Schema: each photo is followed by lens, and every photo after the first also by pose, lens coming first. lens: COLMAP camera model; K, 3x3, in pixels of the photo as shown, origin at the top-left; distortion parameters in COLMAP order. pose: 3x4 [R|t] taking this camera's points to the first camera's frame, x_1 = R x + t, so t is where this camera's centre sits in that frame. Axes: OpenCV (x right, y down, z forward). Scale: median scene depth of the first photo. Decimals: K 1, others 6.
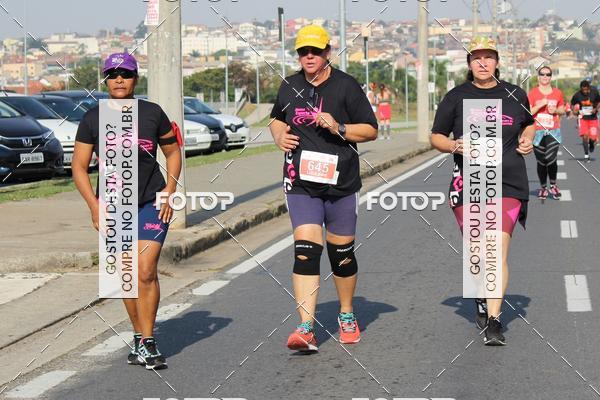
lens RADIAL K [[2605.5, 0, 300.9], [0, 2605.5, 199.6], [0, 0, 1]] dist [0.073371, -3.319404]
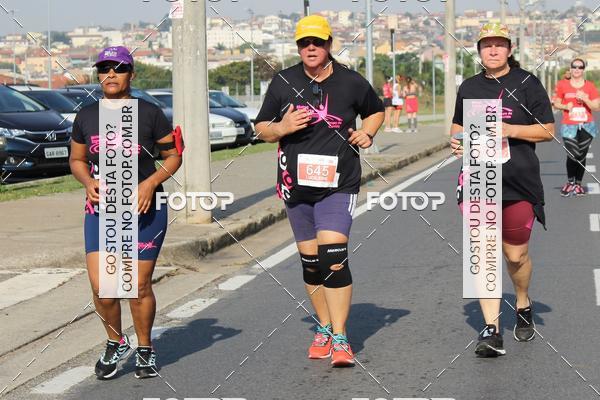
lens RADIAL K [[2605.5, 0, 300.9], [0, 2605.5, 199.6], [0, 0, 1]] dist [0.073371, -3.319404]
pose [[0.999945, -0.002875, -0.010074, -0.000077], [0.002898, 0.999993, 0.002213, 0.000076], [0.010067, -0.002242, 0.999947, 0.008771]]
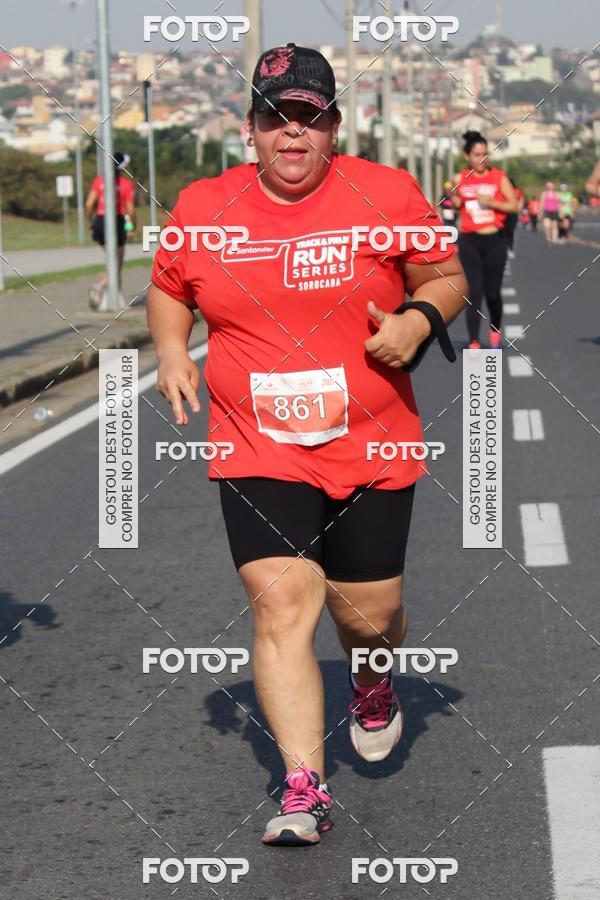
lens RADIAL K [[4139.6, 0, 451.5], [0, 4139.6, 450.2], [0, 0, 1]] dist [0.362211, -3.750388]
pose [[0.996126, -0.019995, 0.085633, 0.012956], [0.018440, 0.999651, 0.018907, -0.002255], [-0.085981, -0.017254, 0.996147, 0.150407]]
